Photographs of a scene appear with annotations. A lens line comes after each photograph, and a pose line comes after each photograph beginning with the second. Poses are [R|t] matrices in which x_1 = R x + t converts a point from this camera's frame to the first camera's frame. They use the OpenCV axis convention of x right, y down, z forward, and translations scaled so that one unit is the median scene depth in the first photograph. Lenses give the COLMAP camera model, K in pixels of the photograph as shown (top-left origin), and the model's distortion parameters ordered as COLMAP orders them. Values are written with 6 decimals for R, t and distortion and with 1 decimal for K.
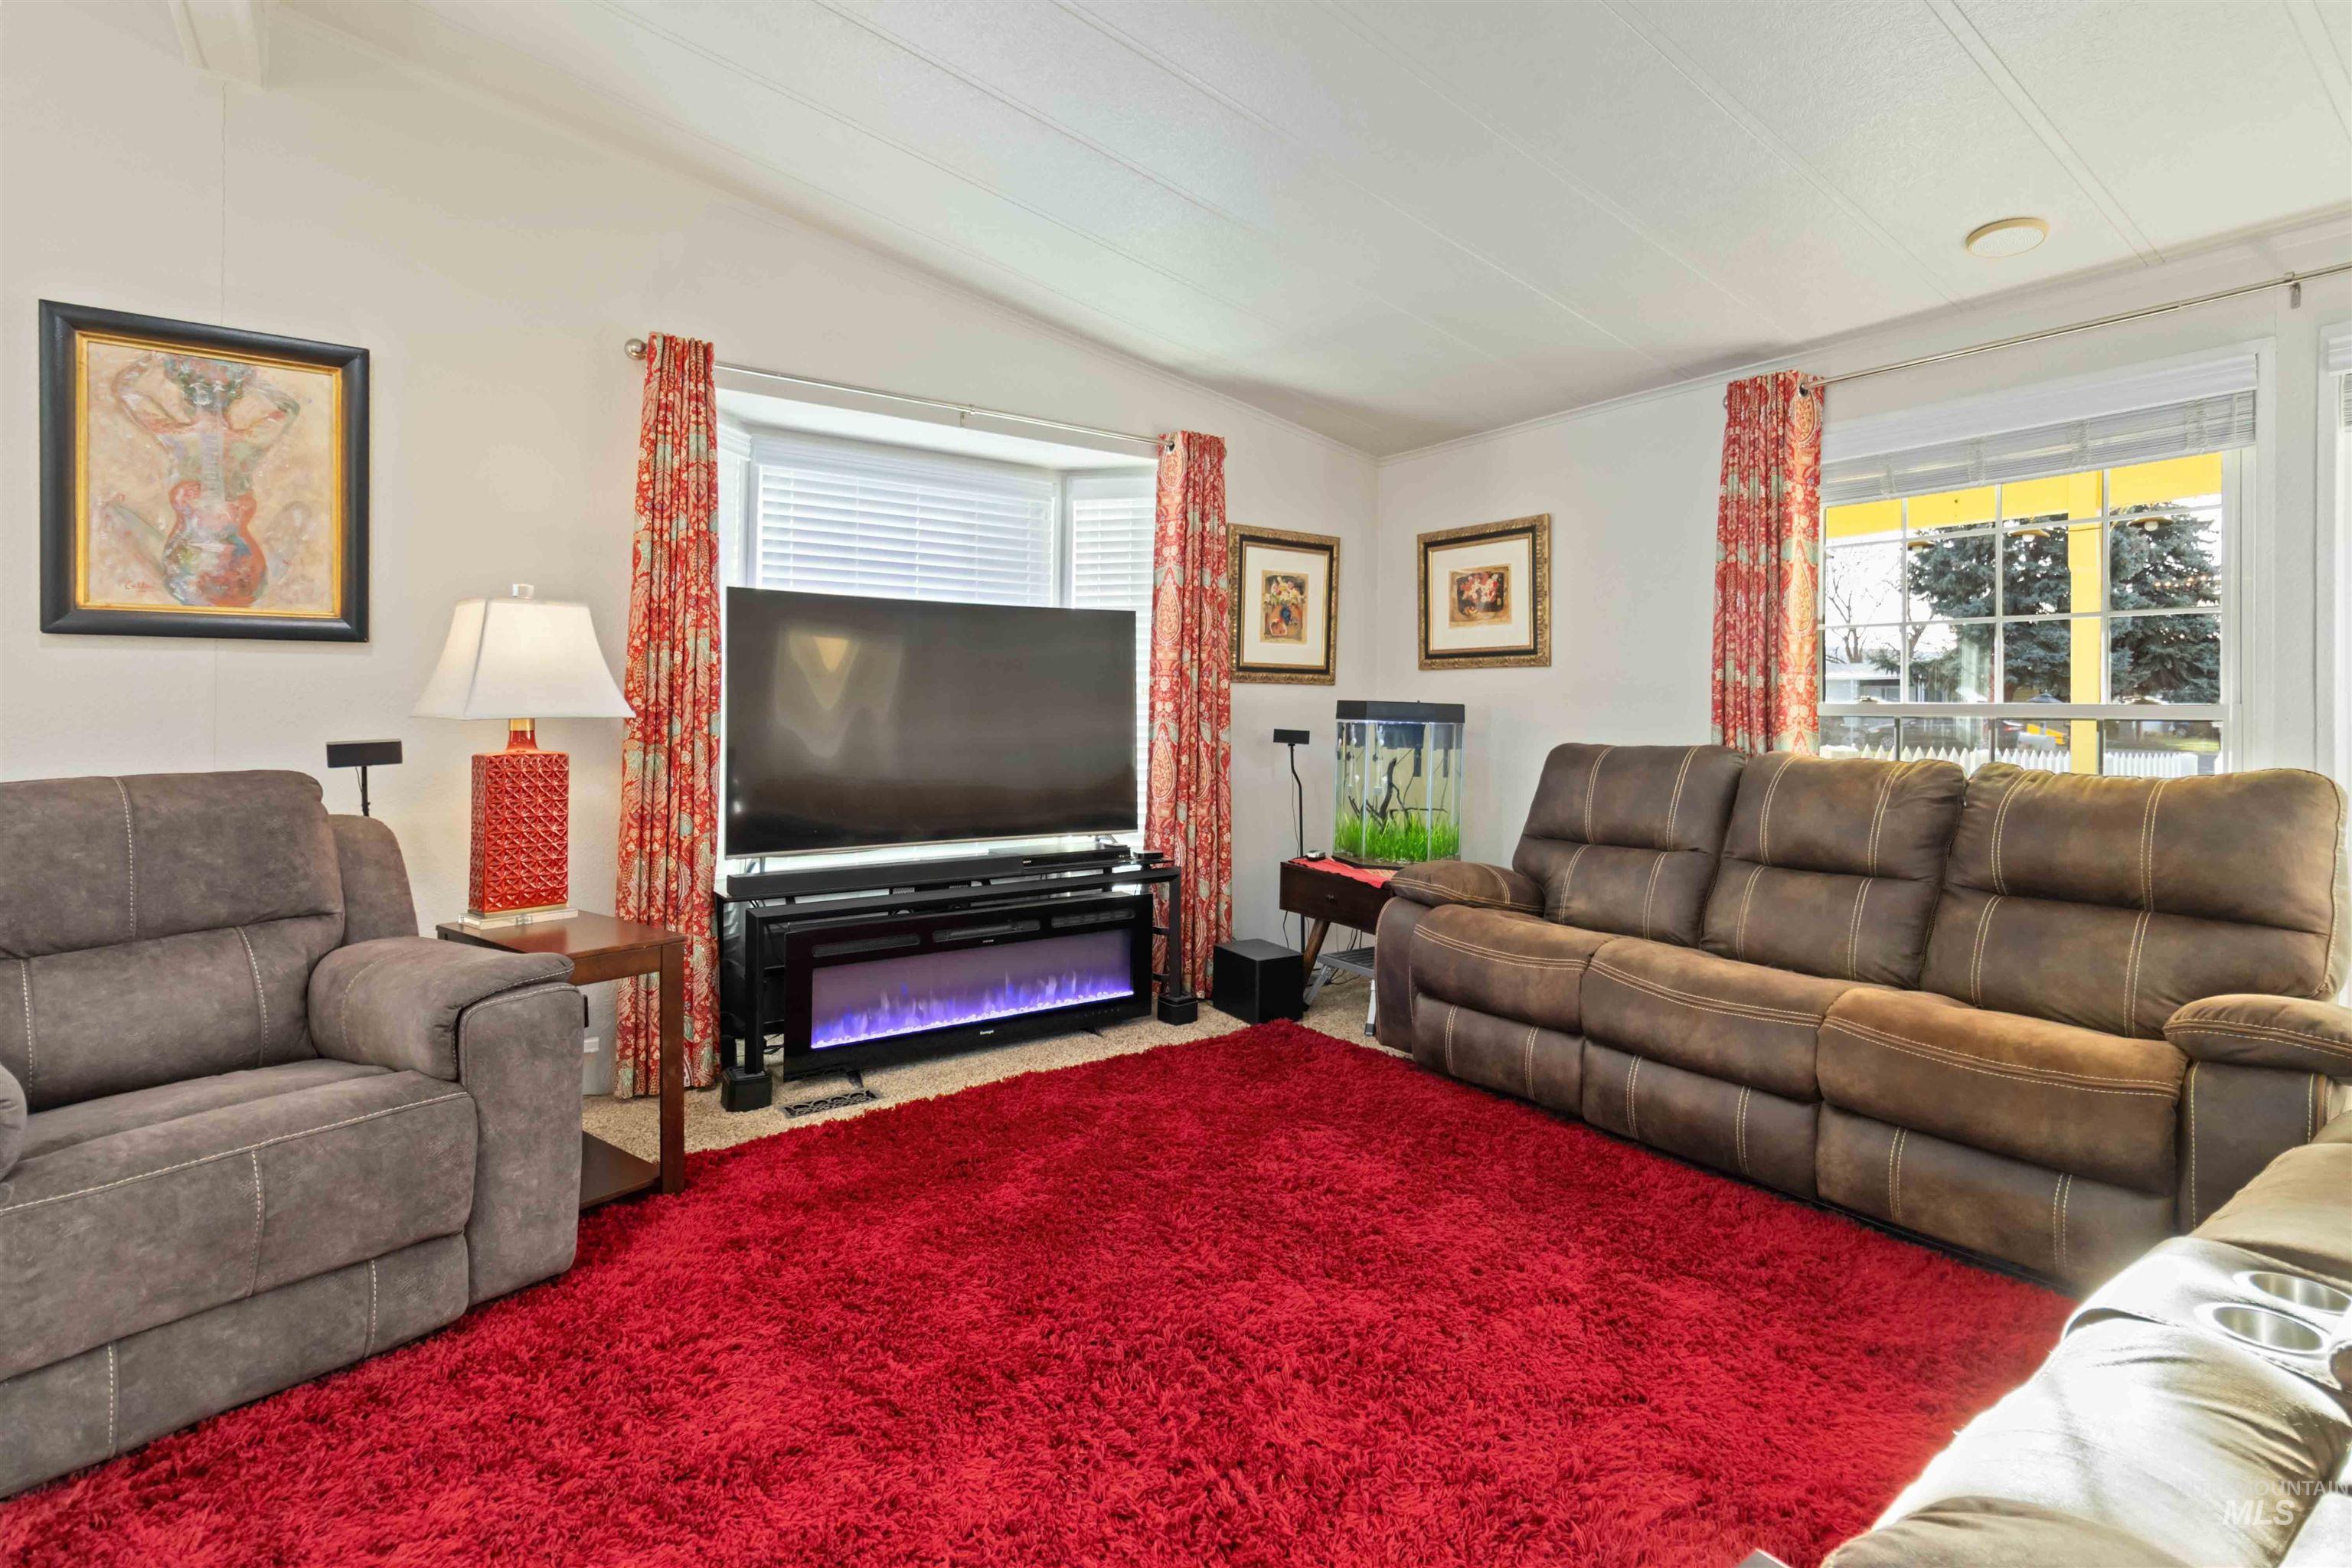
lens RADIAL K [[1112.3, 0, 1202.2], [0, 1112.3, 710.9], [0, 0, 1]] dist [-0.000805, 0.003223]
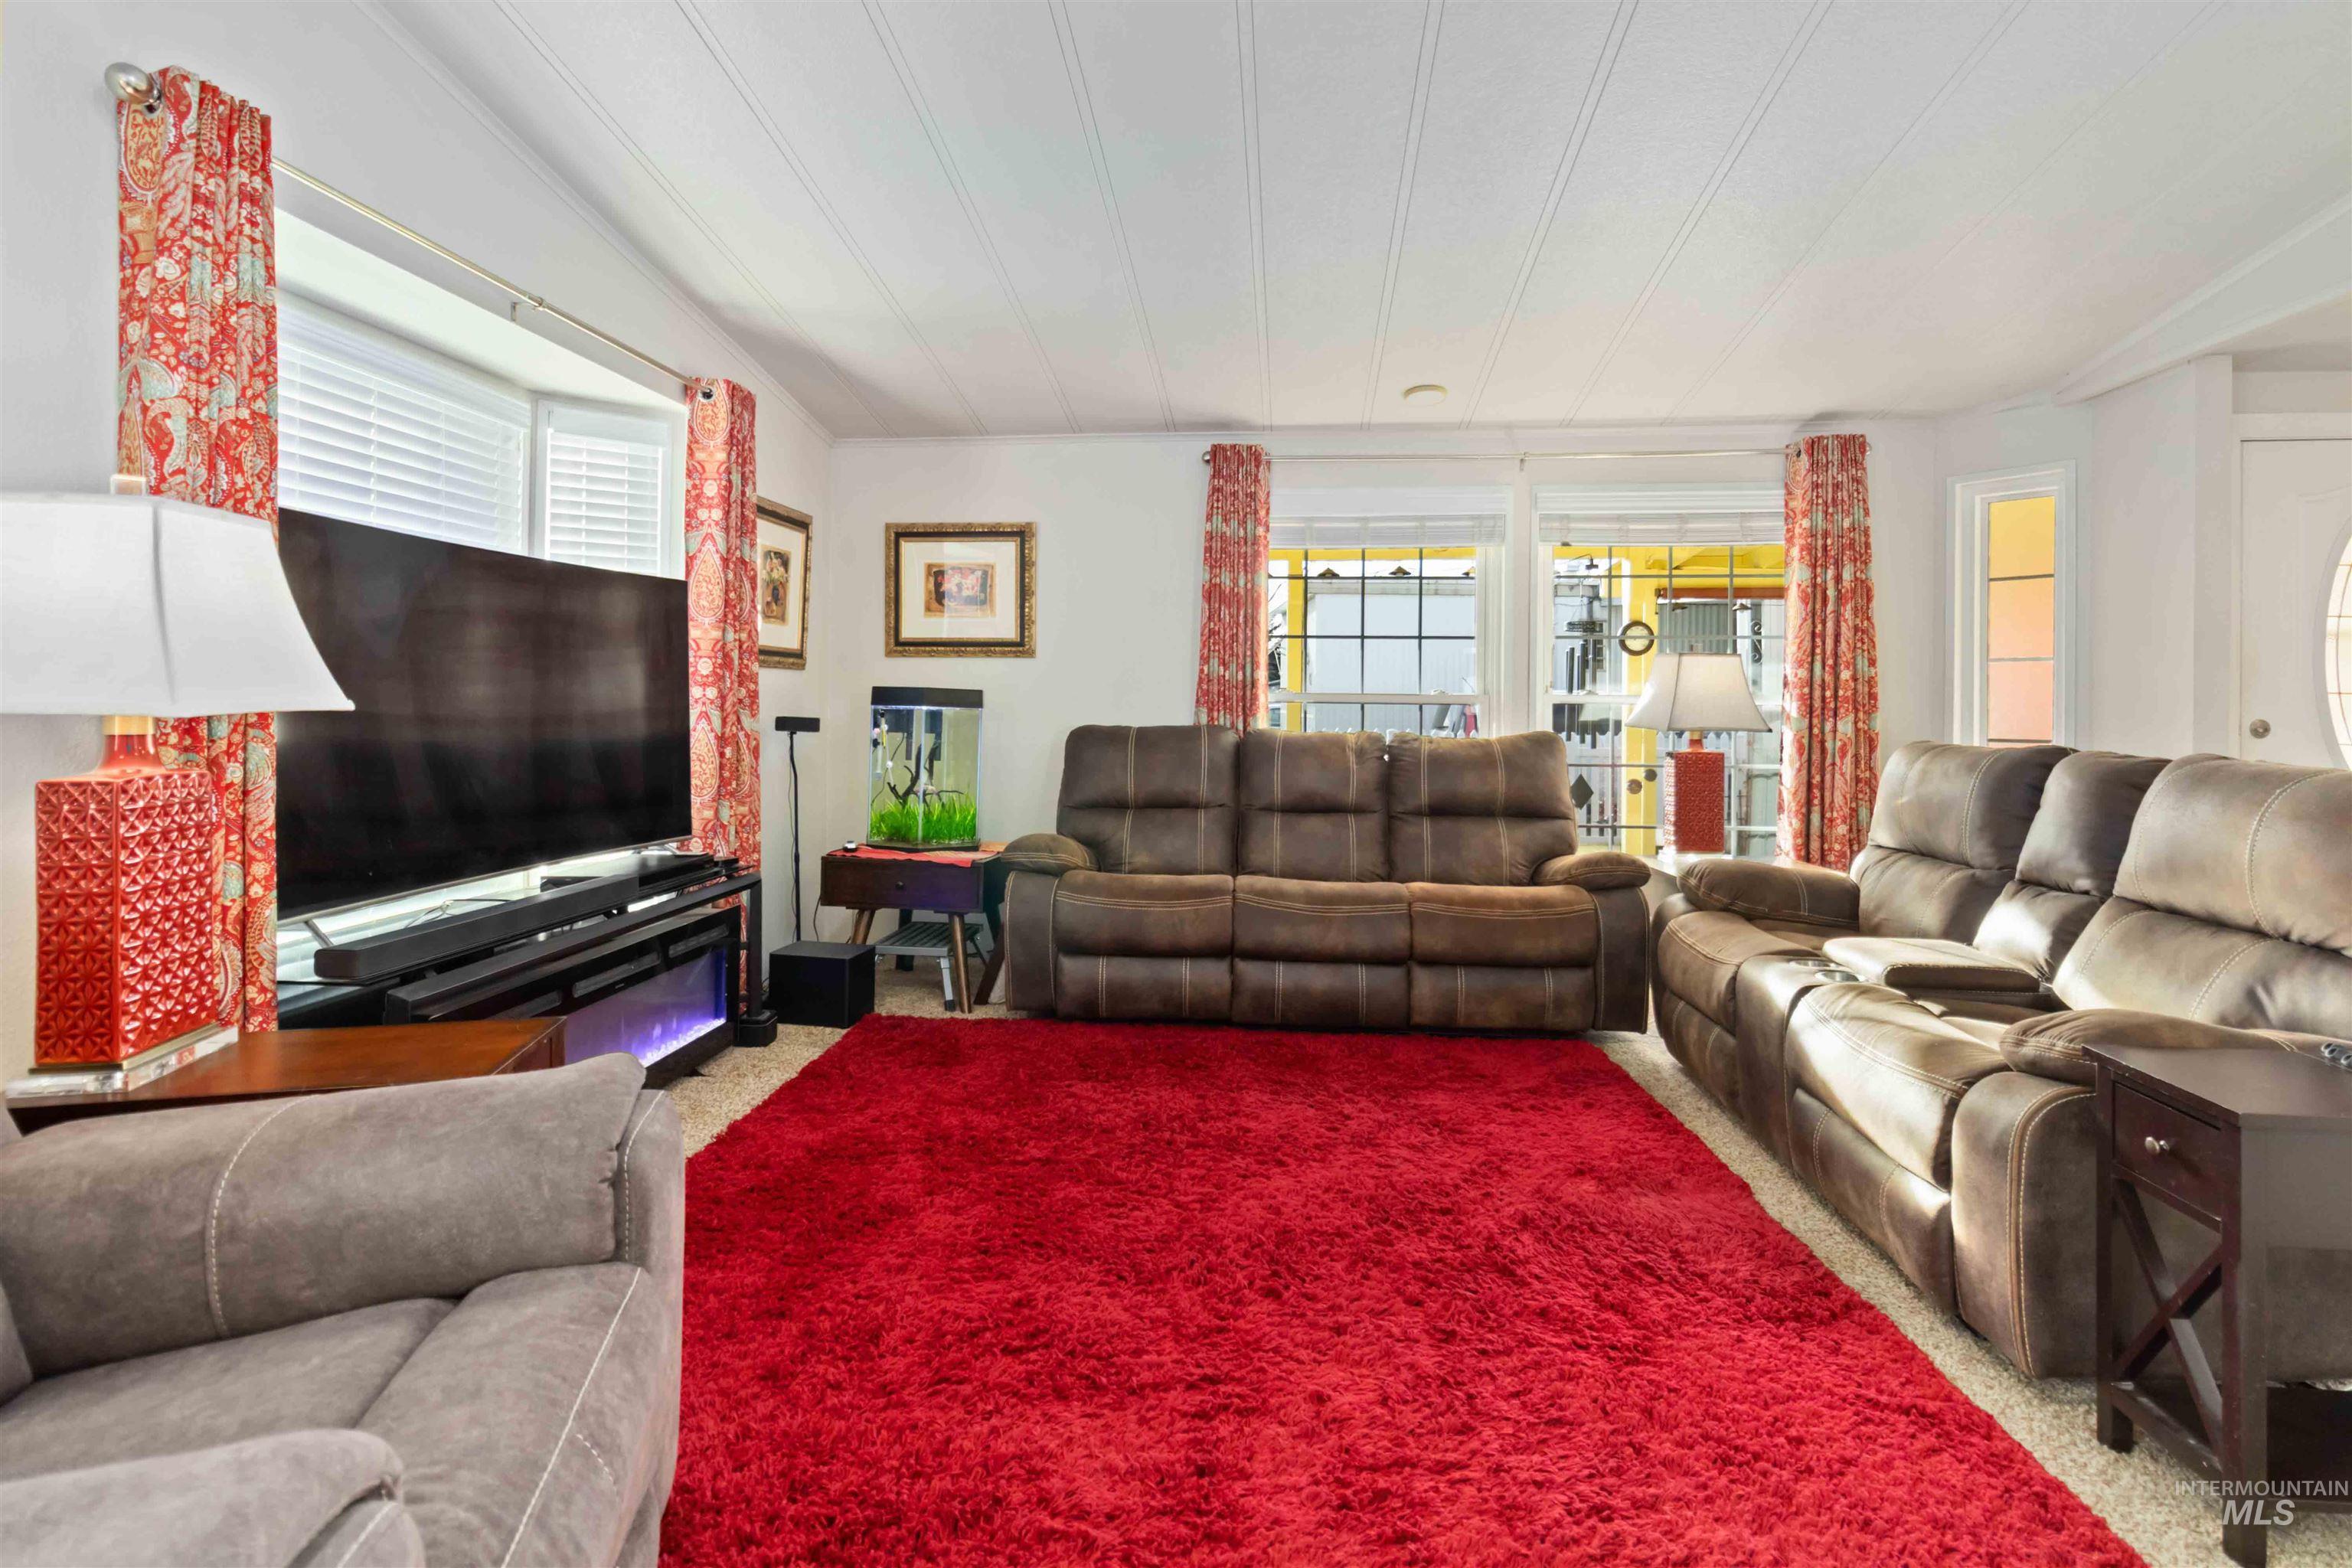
lens RADIAL K [[1112.3, 0, 1187.8], [0, 1112.3, 702.5], [0, 0, 1]] dist [-0.000805, 0.003223]
pose [[0.659953, -0.003014, 0.751301, -0.520964], [-0.002165, 0.999980, 0.005914, -0.002144], [-0.751304, -0.005529, 0.659934, 0.168261]]
